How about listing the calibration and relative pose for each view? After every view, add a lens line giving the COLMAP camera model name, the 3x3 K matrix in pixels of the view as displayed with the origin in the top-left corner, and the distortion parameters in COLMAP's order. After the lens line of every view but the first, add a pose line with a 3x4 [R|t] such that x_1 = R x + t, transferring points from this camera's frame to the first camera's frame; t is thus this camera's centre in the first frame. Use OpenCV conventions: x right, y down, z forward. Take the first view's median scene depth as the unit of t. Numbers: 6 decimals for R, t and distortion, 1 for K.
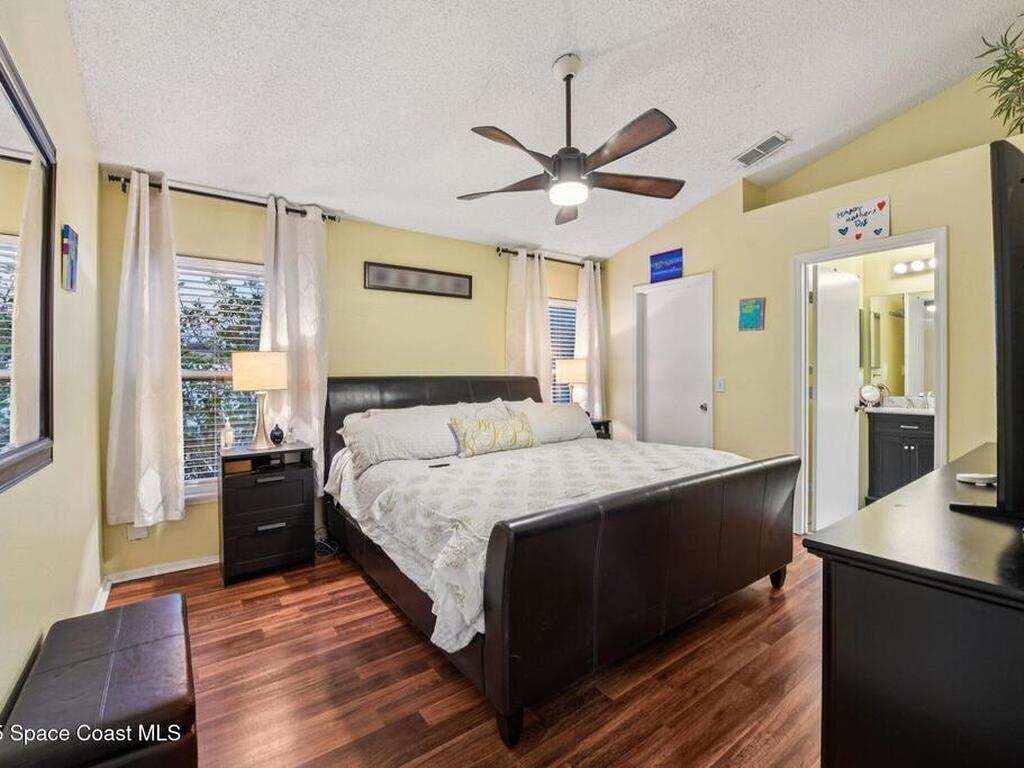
lens RADIAL K [[463.6, 0, 506.7], [0, 463.6, 377.3], [0, 0, 1]] dist [-0.003999, -0.001623]
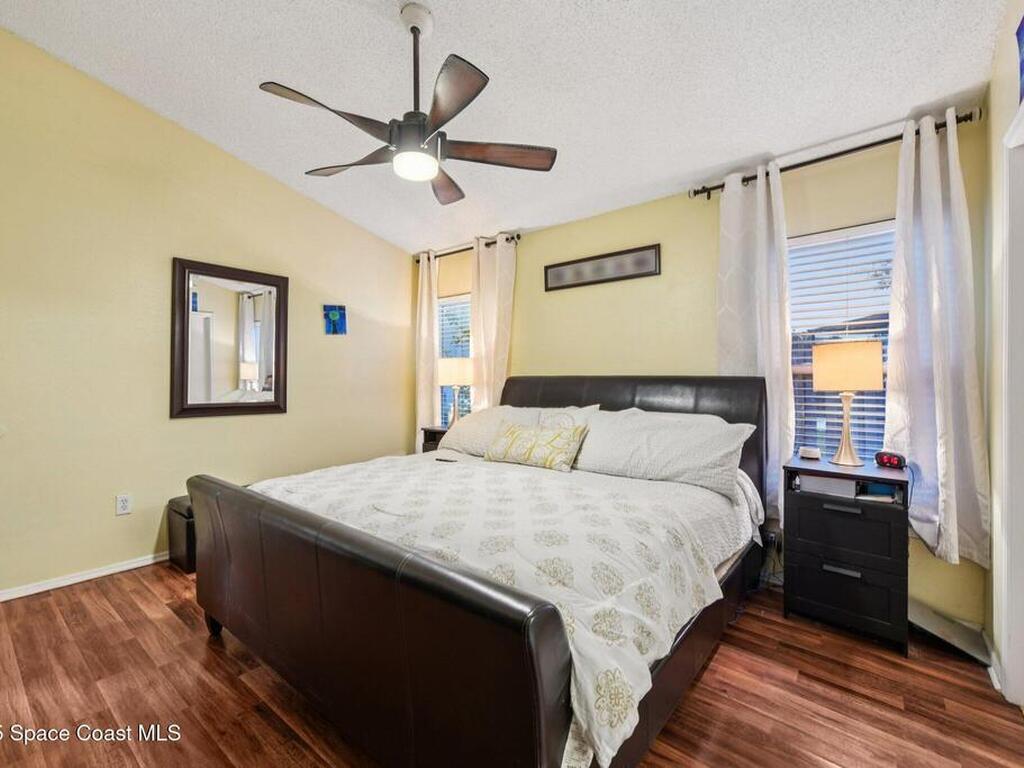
lens RADIAL K [[463.6, 0, 503.0], [0, 463.6, 385.0], [0, 0, 1]] dist [-0.003999, -0.001623]
pose [[0.252986, 0.022418, -0.967210, 0.711421], [-0.000410, 0.999734, 0.023065, -0.006084], [0.967470, -0.005439, 0.252927, 0.665082]]
